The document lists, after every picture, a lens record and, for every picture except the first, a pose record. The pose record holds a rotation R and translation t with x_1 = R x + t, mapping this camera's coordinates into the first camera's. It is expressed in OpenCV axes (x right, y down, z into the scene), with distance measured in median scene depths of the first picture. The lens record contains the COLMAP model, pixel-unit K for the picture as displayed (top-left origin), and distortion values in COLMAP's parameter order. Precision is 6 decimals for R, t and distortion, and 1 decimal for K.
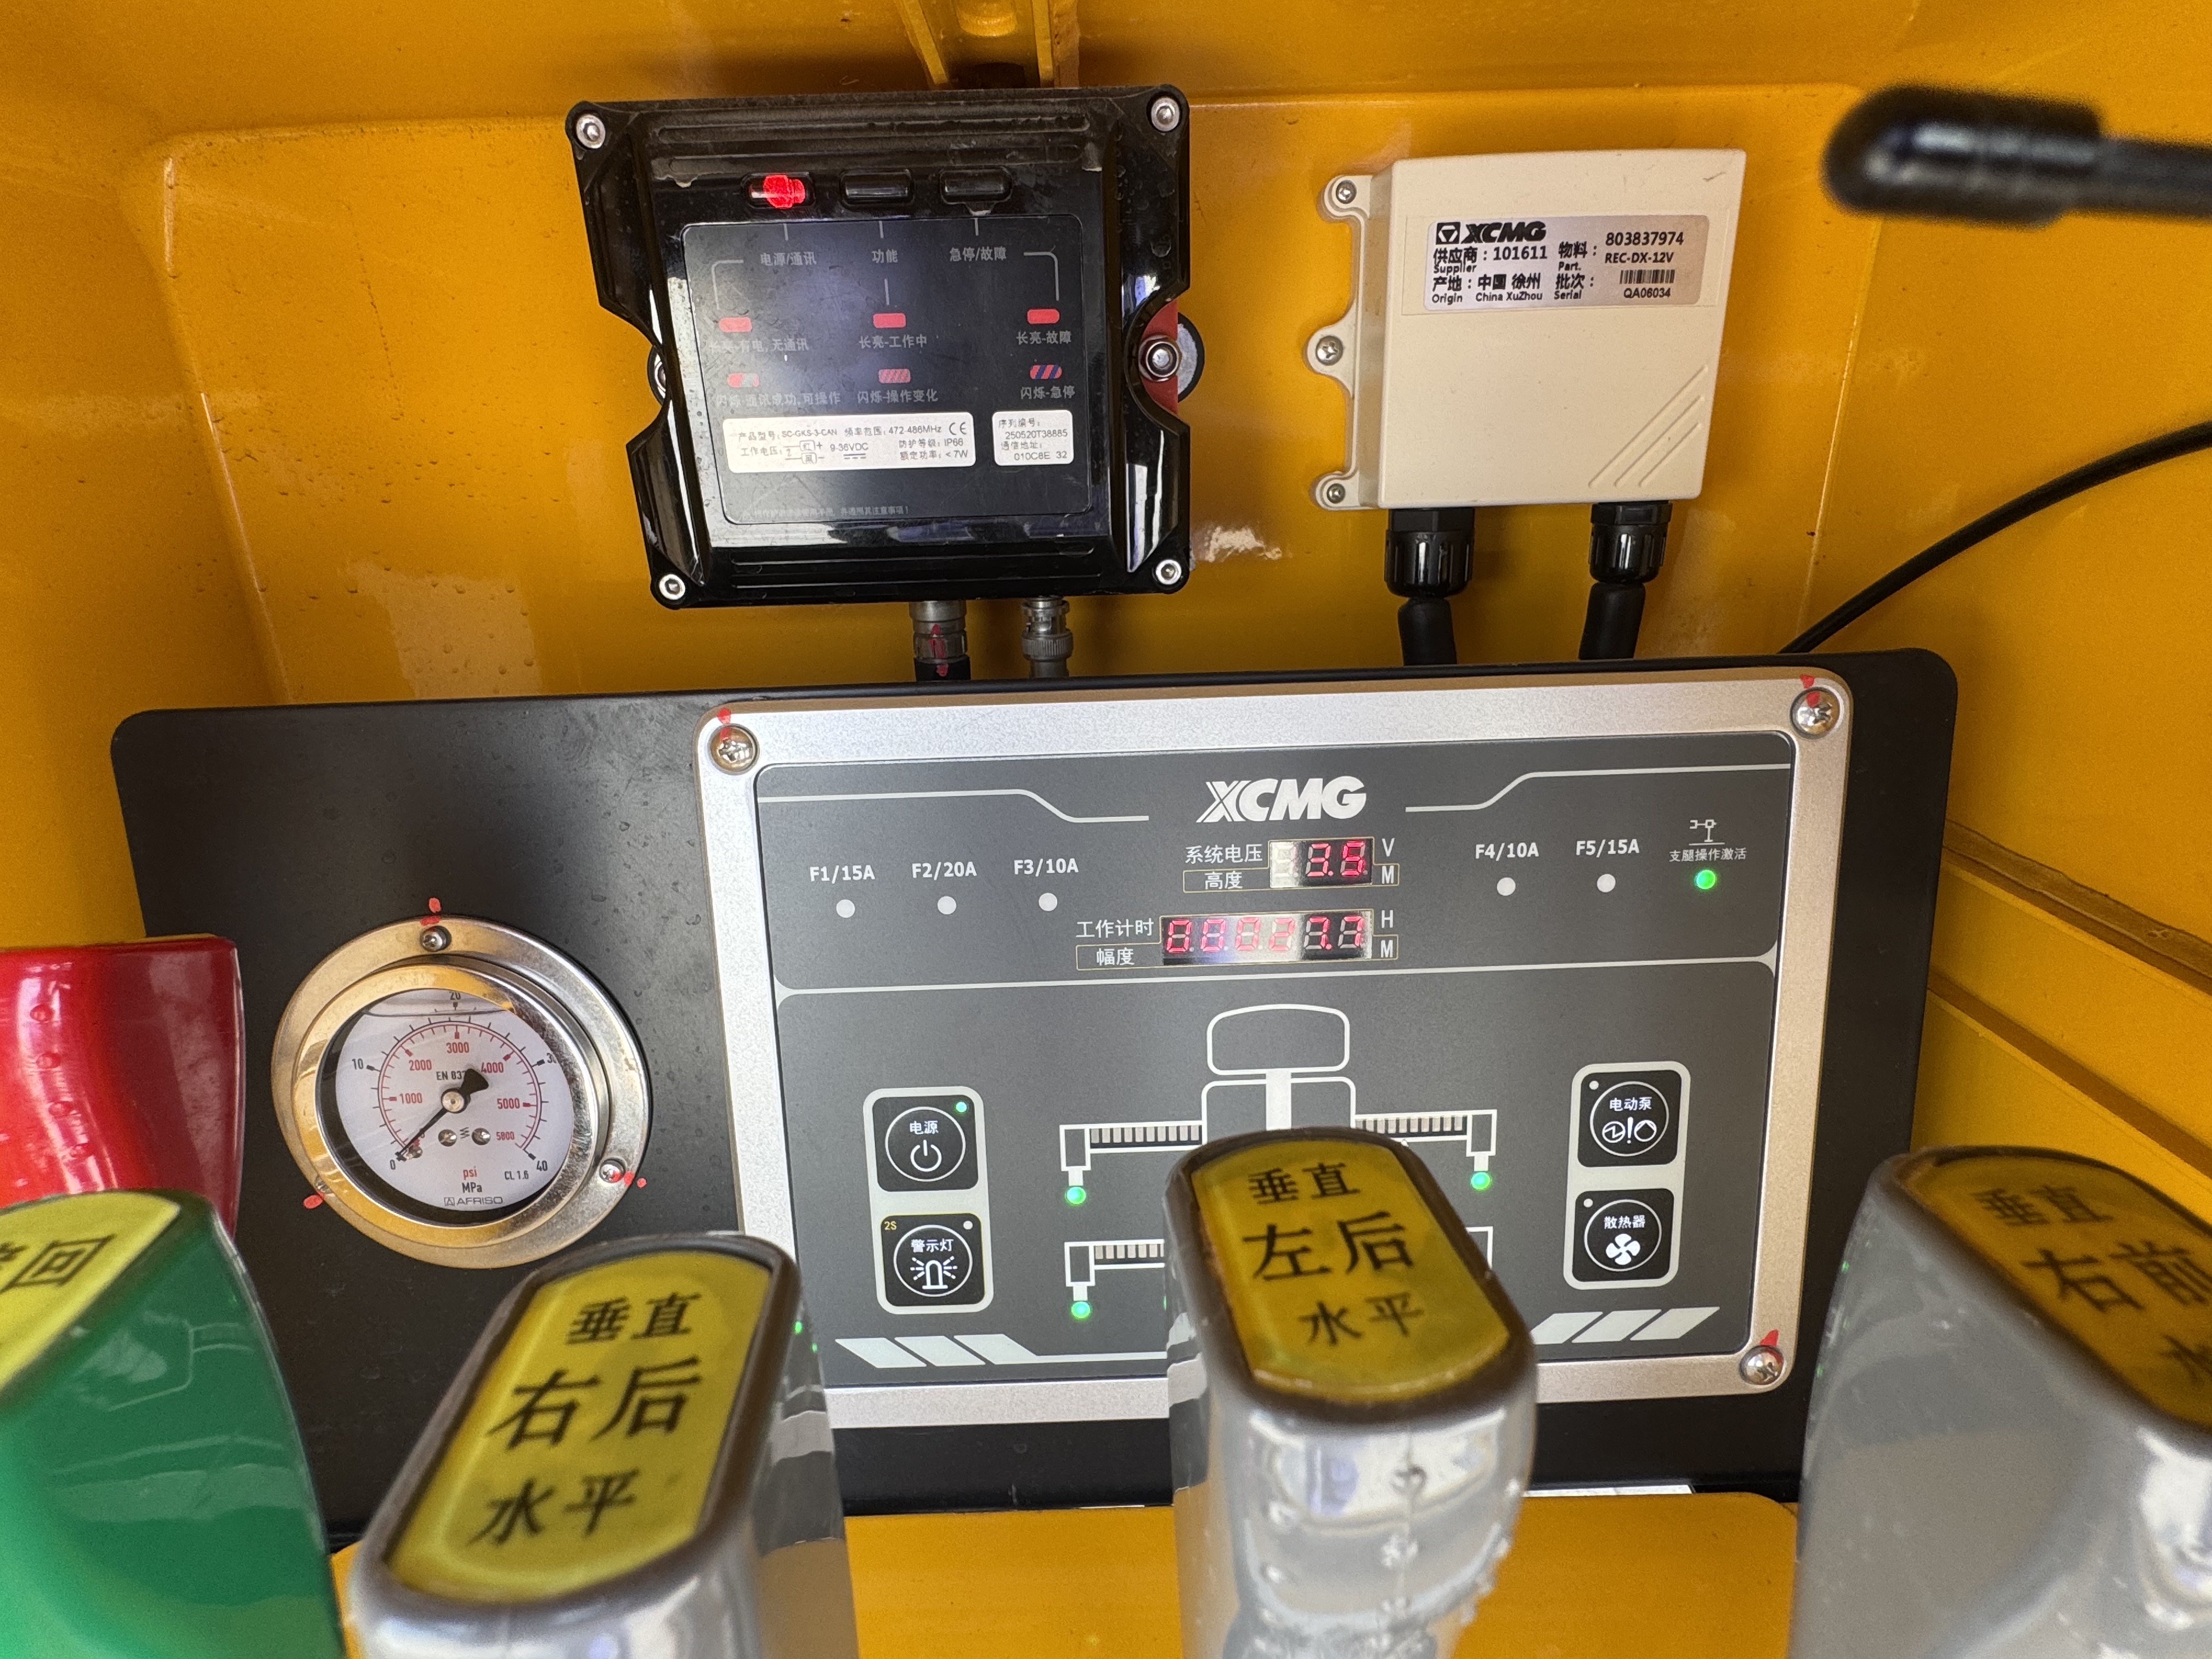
lens RADIAL K [[1127.4, 0, 1115.5], [0, 1127.4, 830.1], [0, 0, 1]] dist [-0.005550, -0.000312]
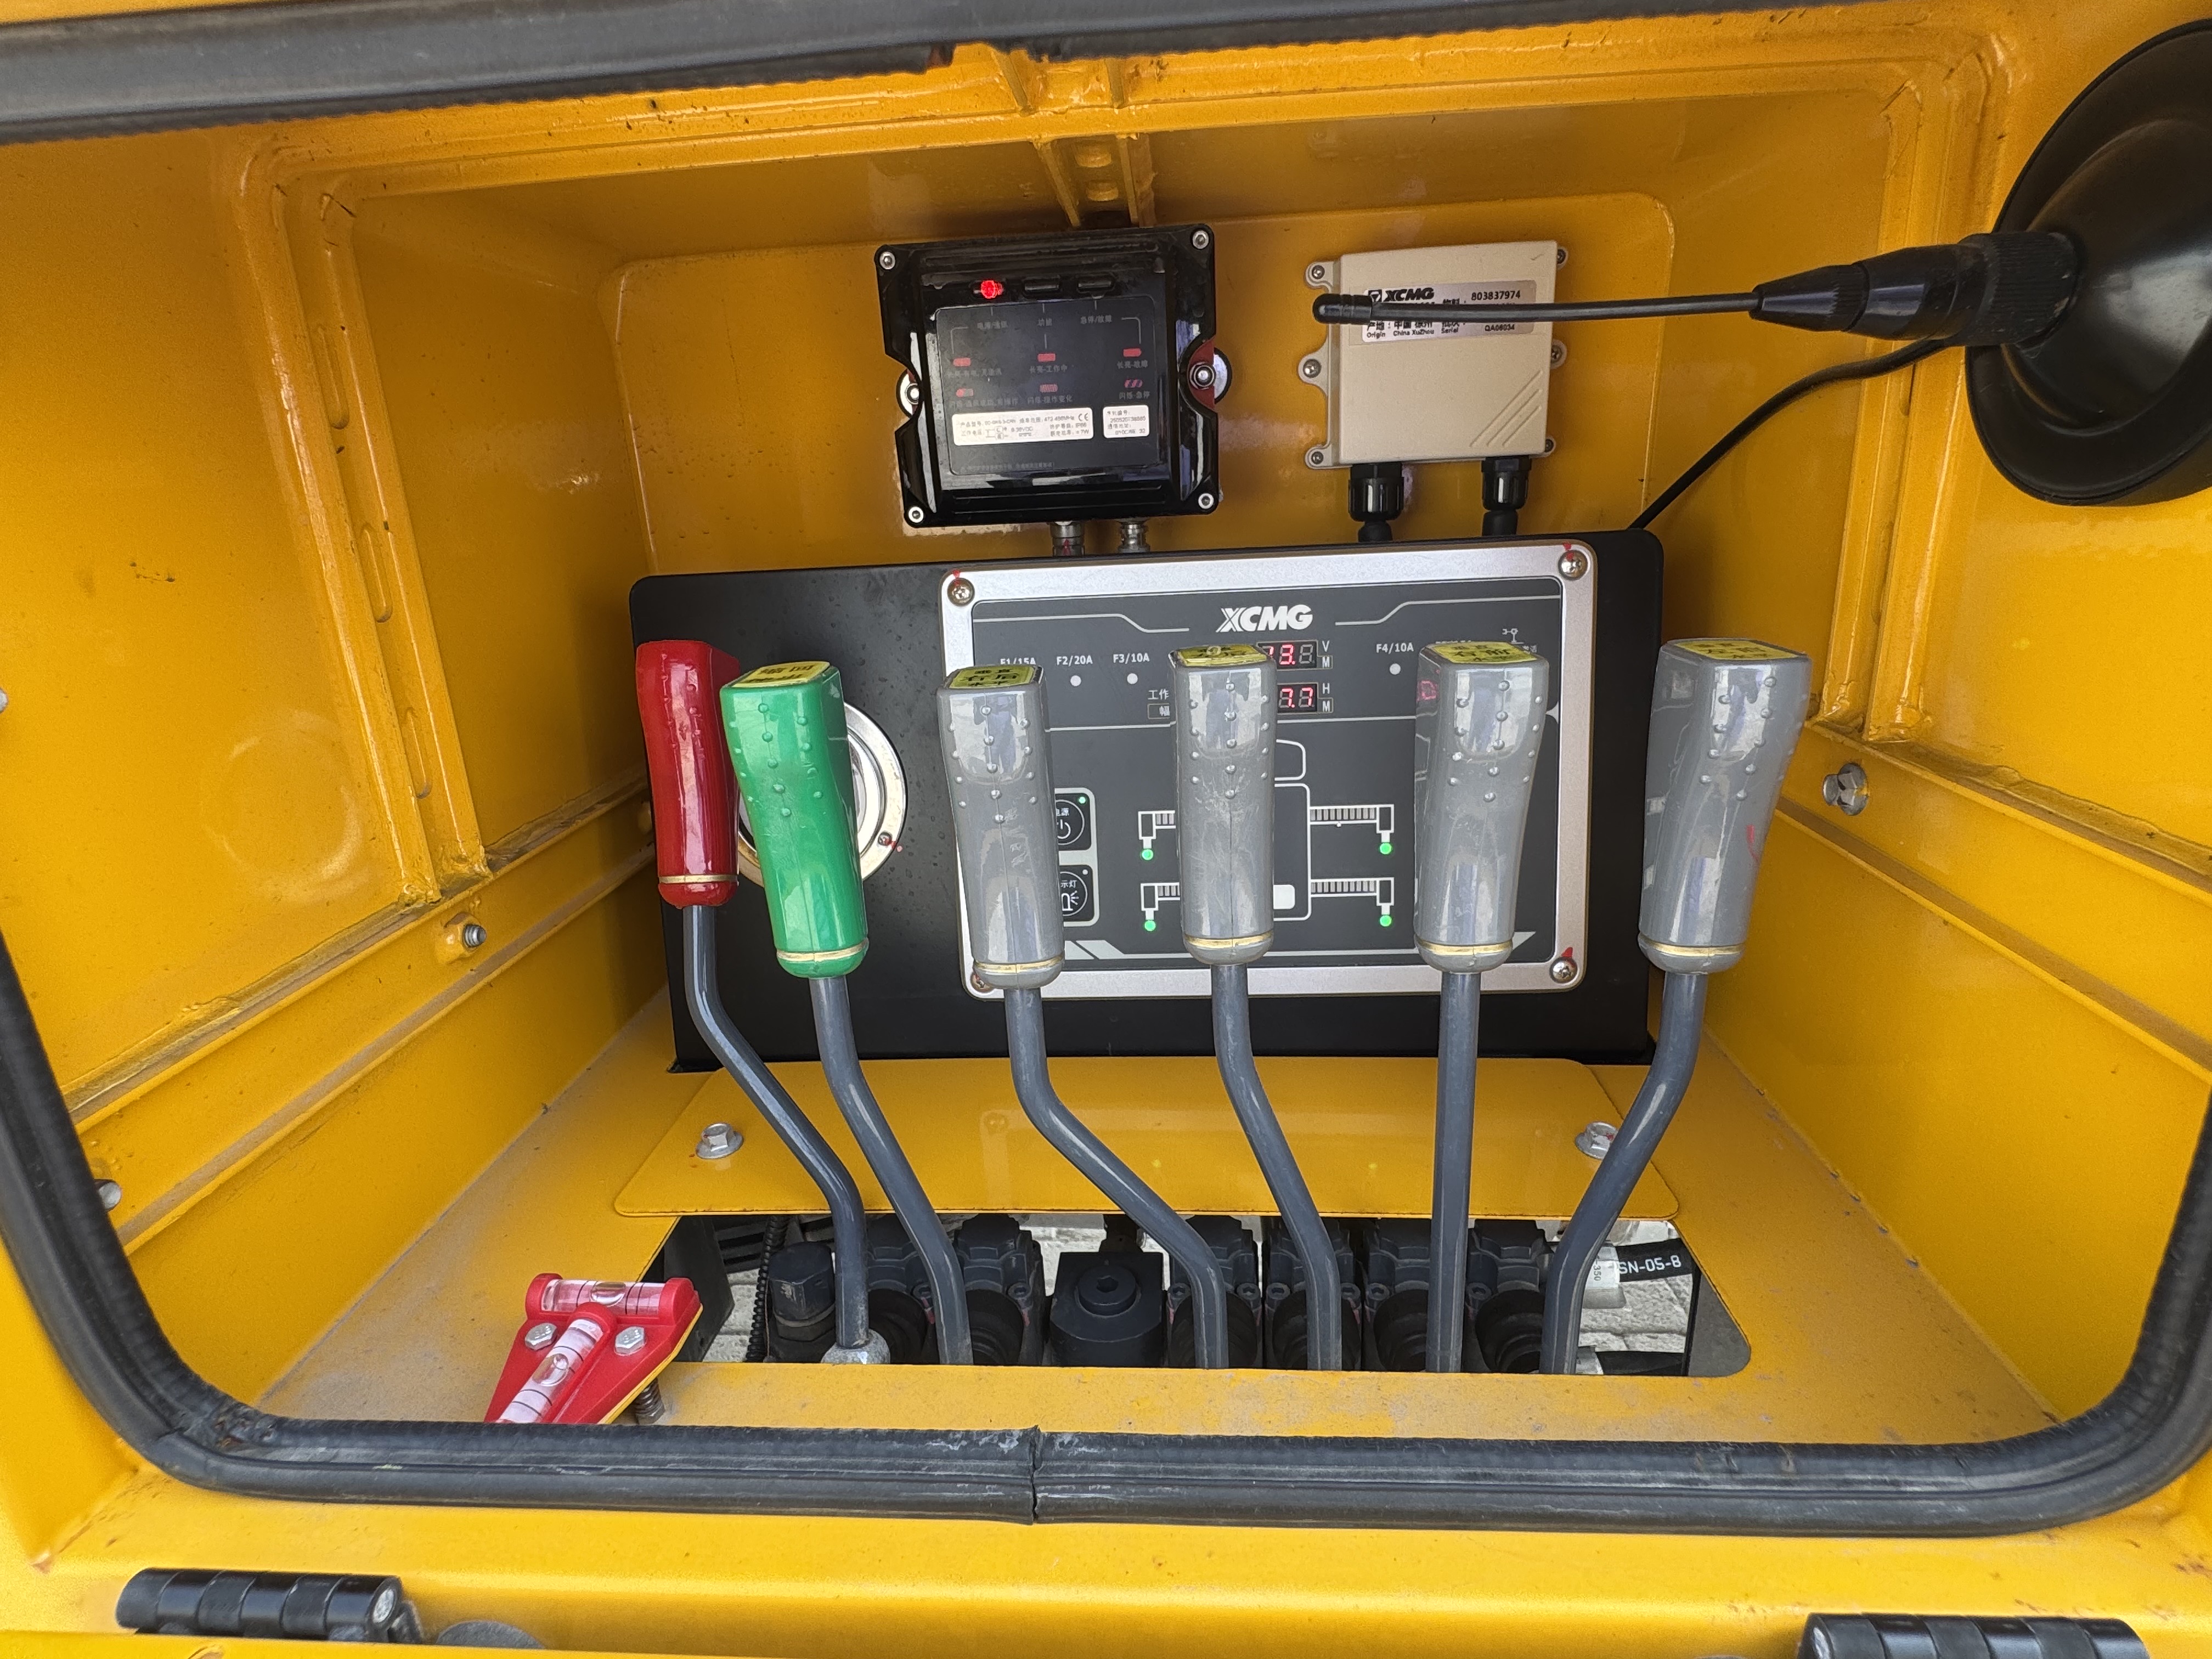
lens RADIAL K [[1127.4, 0, 1118.4], [0, 1127.4, 832.4], [0, 0, 1]] dist [-0.005550, -0.000312]
pose [[0.996551, 0.006054, -0.082758, 0.064044], [-0.008105, 0.999668, -0.024469, 0.335345], [0.082582, 0.025055, 0.996269, -0.733781]]
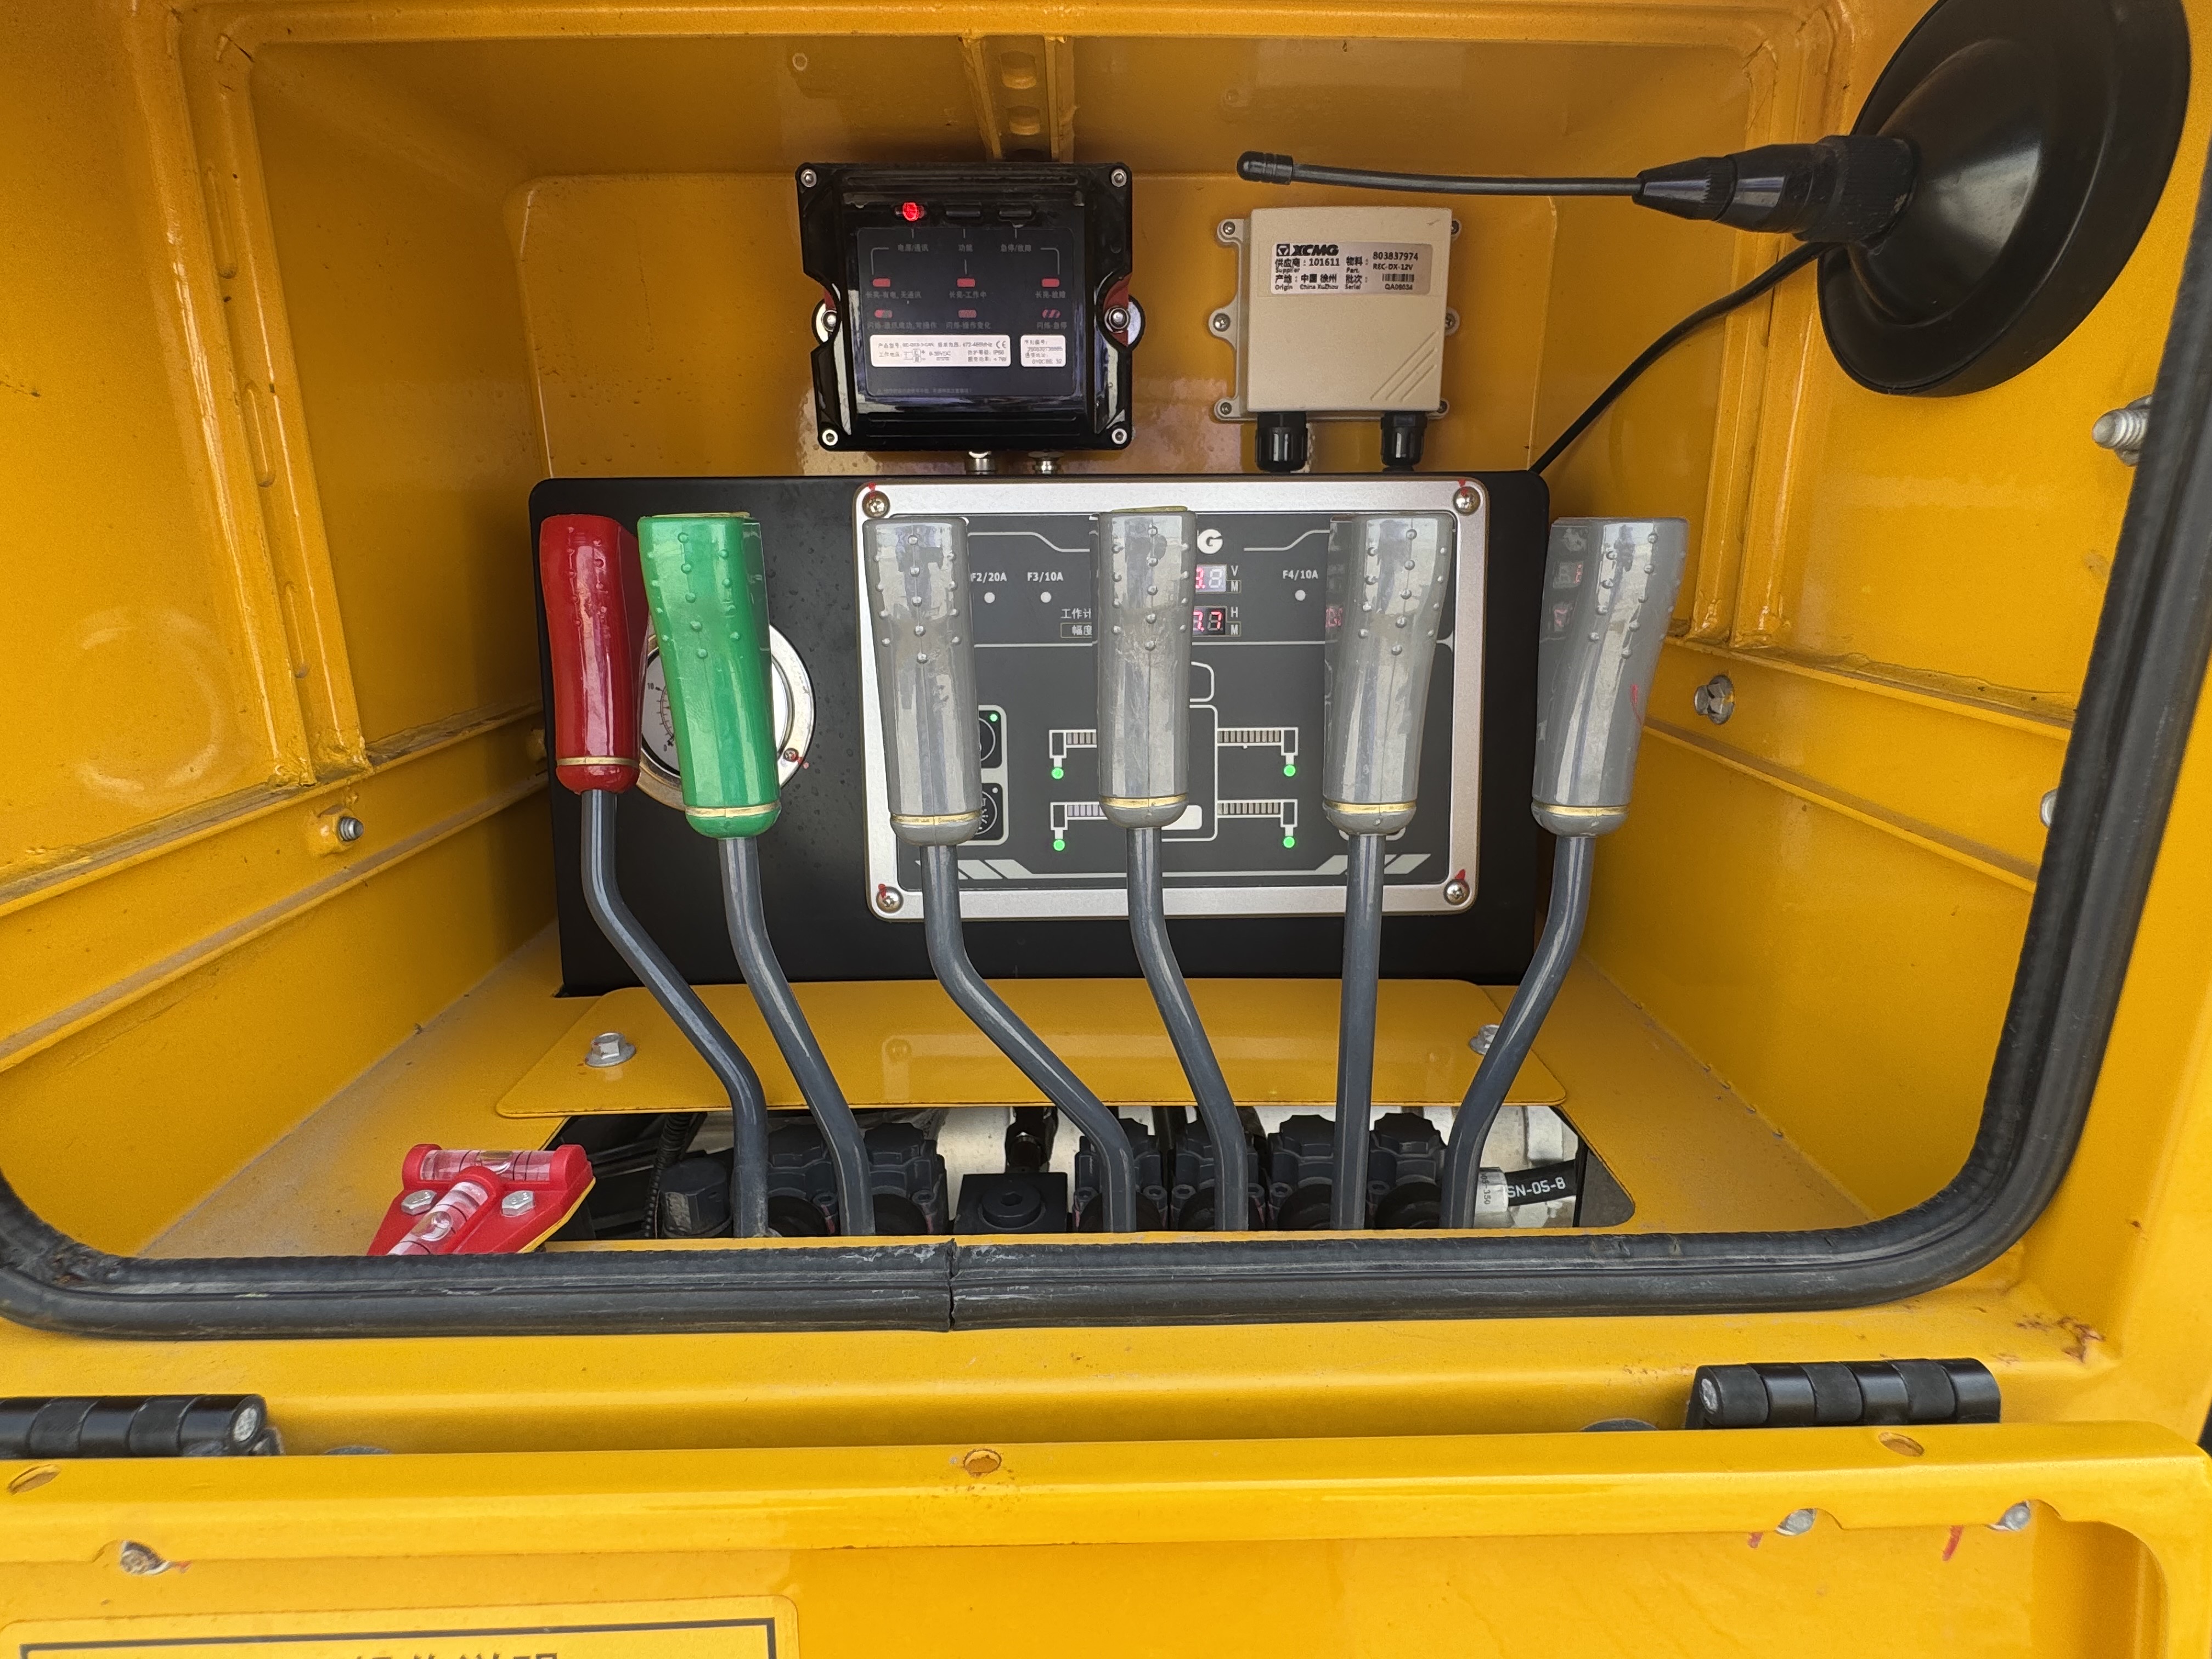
lens RADIAL K [[1127.4, 0, 1120.0], [0, 1127.4, 831.6], [0, 0, 1]] dist [-0.005550, -0.000312]
pose [[0.999727, 0.019440, 0.012928, 0.040689], [-0.018597, 0.997875, -0.062439, 0.525172], [-0.014115, 0.062182, 0.997965, -0.742547]]
